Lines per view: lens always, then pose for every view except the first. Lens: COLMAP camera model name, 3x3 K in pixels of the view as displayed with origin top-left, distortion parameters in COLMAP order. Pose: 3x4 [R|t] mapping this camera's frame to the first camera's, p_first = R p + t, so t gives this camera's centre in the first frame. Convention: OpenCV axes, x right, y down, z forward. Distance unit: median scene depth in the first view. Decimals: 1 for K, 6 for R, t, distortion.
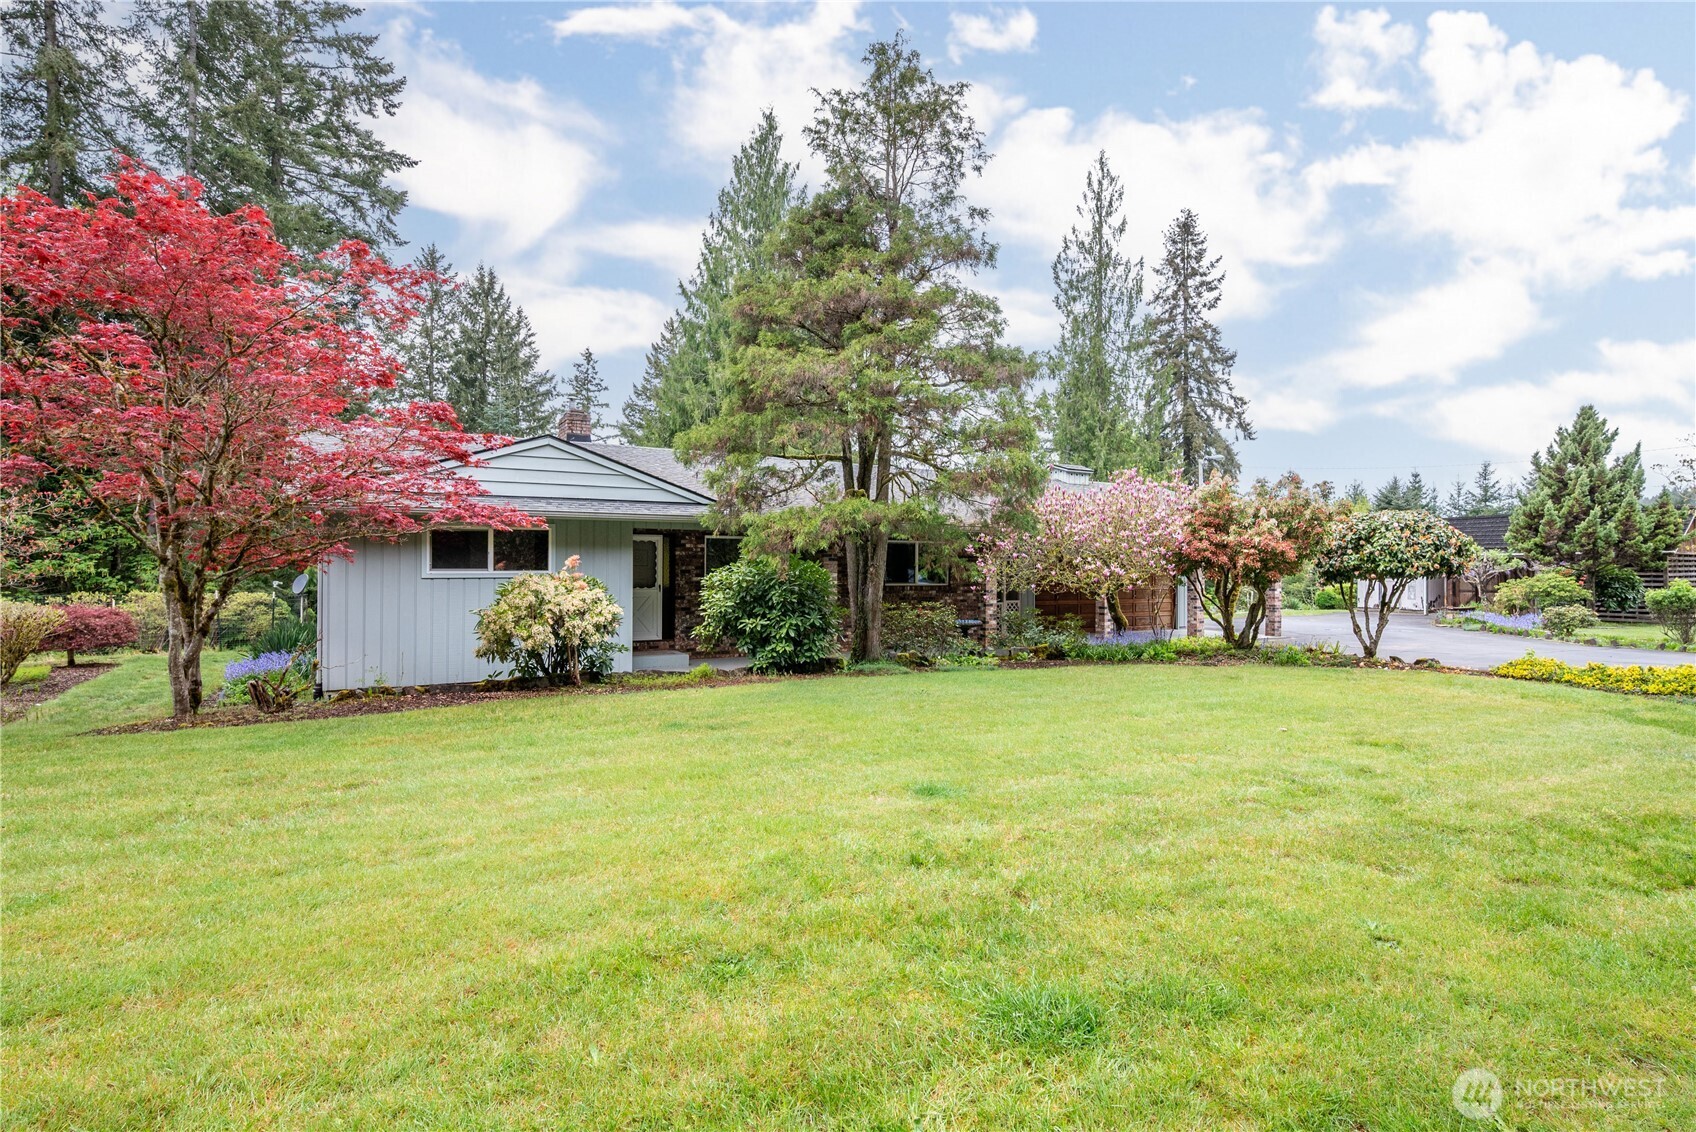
lens RADIAL K [[843.4, 0, 876.2], [0, 843.4, 555.8], [0, 0, 1]] dist [0.000089, -0.000147]
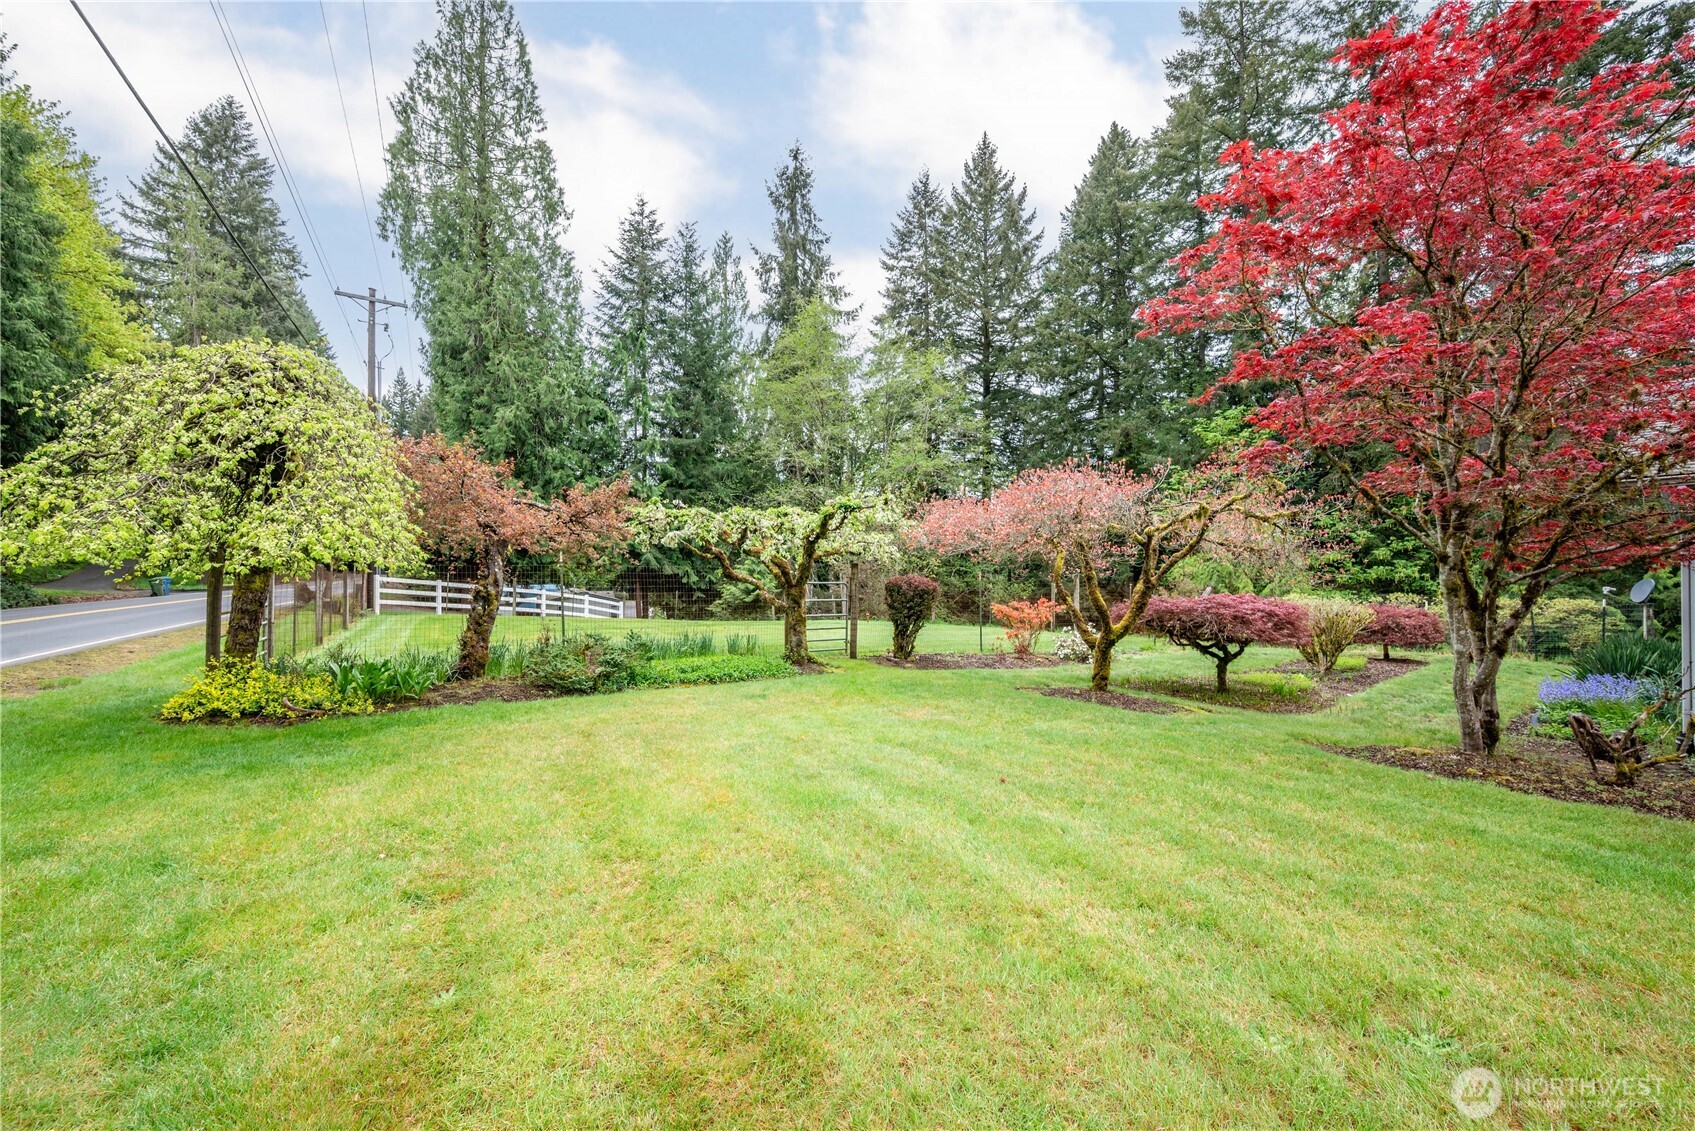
lens RADIAL K [[685.7, 0, 847.5], [0, 685.7, 565.5], [0, 0, 1]] dist [-0.001180, -0.000094]
pose [[0.117398, -0.011395, -0.993020, -0.157227], [0.013367, 0.999862, -0.009893, 0.006941], [0.992995, -0.012112, 0.117534, 0.215351]]
